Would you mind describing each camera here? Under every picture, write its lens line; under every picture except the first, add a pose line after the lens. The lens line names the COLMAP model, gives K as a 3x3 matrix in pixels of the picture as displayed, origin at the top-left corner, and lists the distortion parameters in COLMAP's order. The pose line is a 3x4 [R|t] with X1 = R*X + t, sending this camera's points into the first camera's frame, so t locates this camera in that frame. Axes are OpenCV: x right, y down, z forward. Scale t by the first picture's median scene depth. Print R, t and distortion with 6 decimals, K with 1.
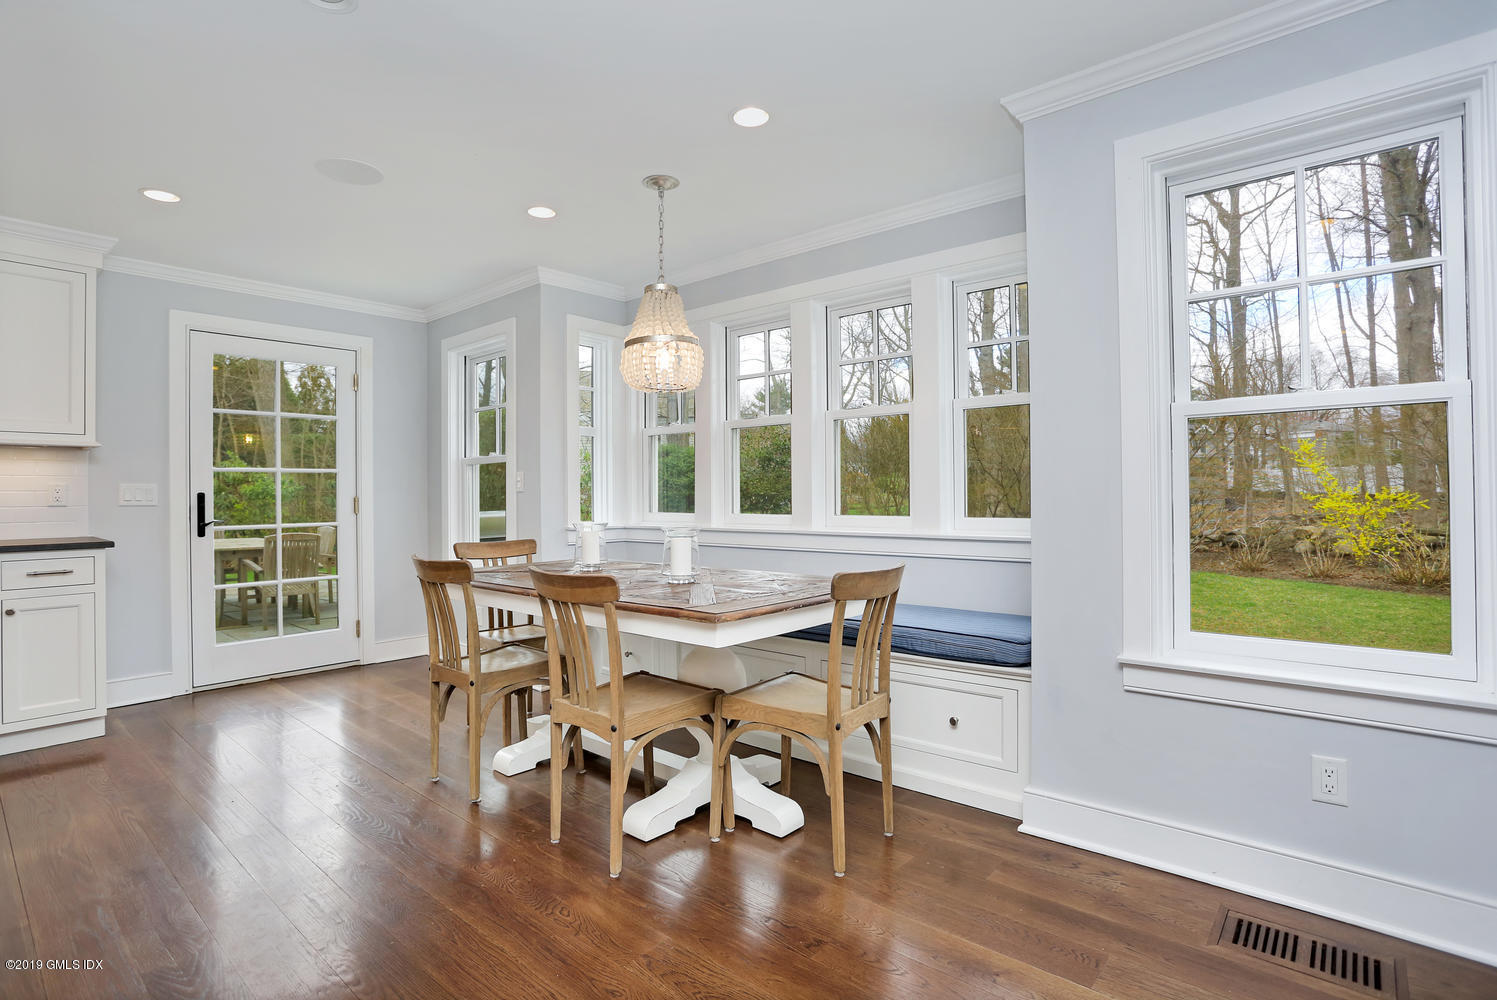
lens RADIAL K [[730.1, 0, 746.4], [0, 730.1, 484.5], [0, 0, 1]] dist [-0.003466, -0.000128]
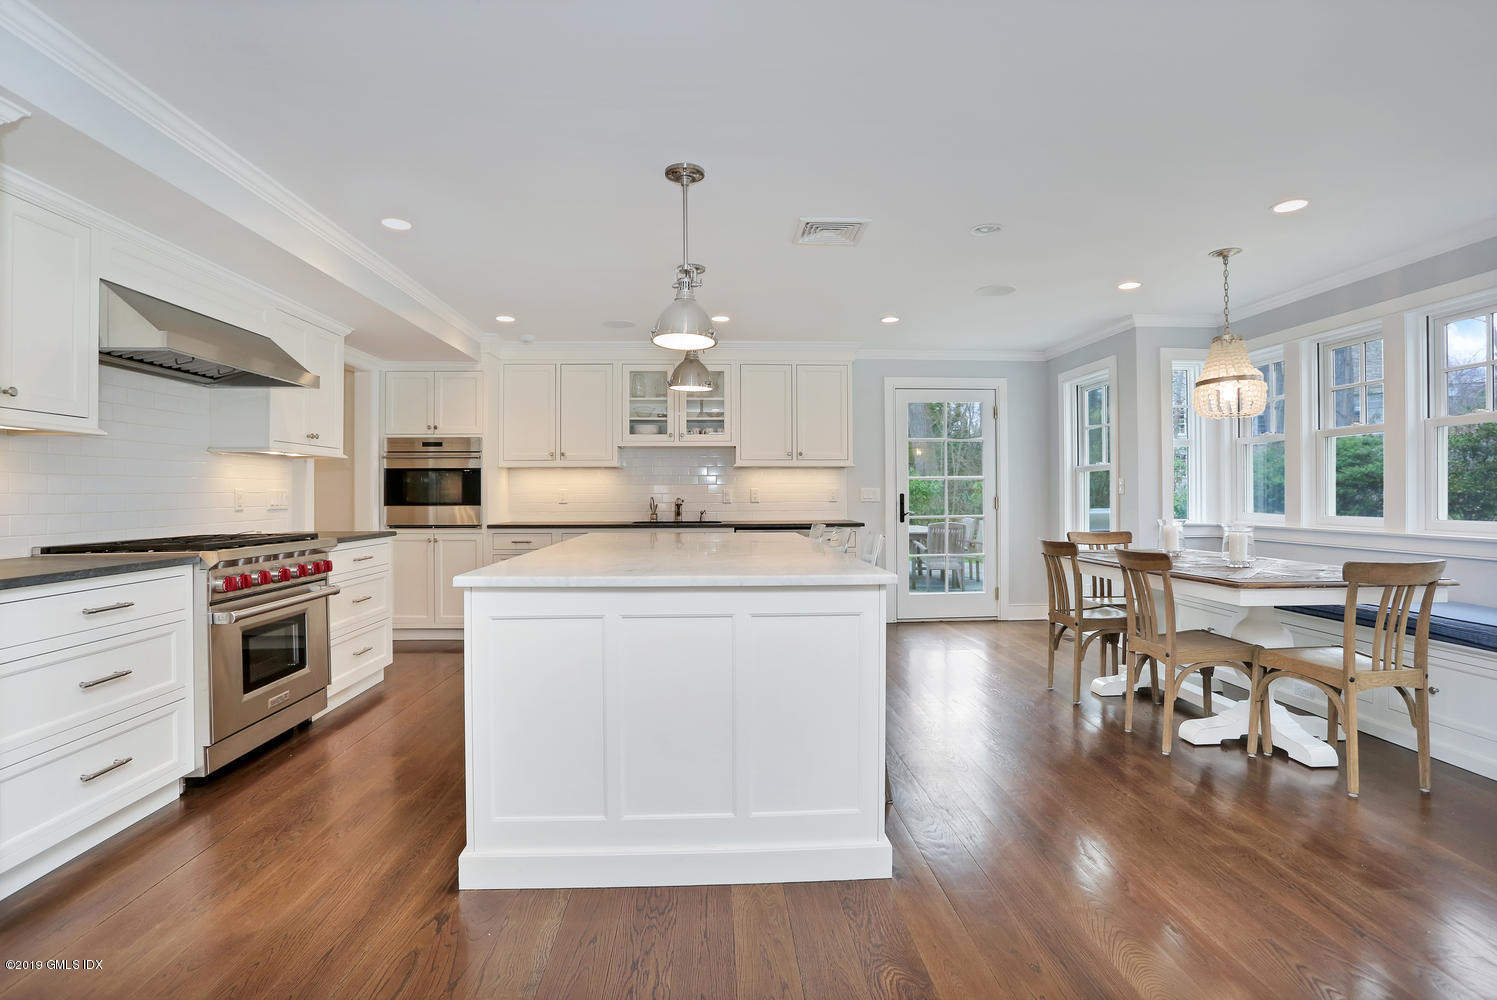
lens RADIAL K [[730.1, 0, 746.4], [0, 730.1, 484.5], [0, 0, 1]] dist [-0.003466, -0.000128]
pose [[0.688611, -0.003867, -0.725121, 0.212781], [0.012089, 0.999908, 0.006148, -0.031425], [0.725030, -0.012999, 0.688594, -0.446883]]
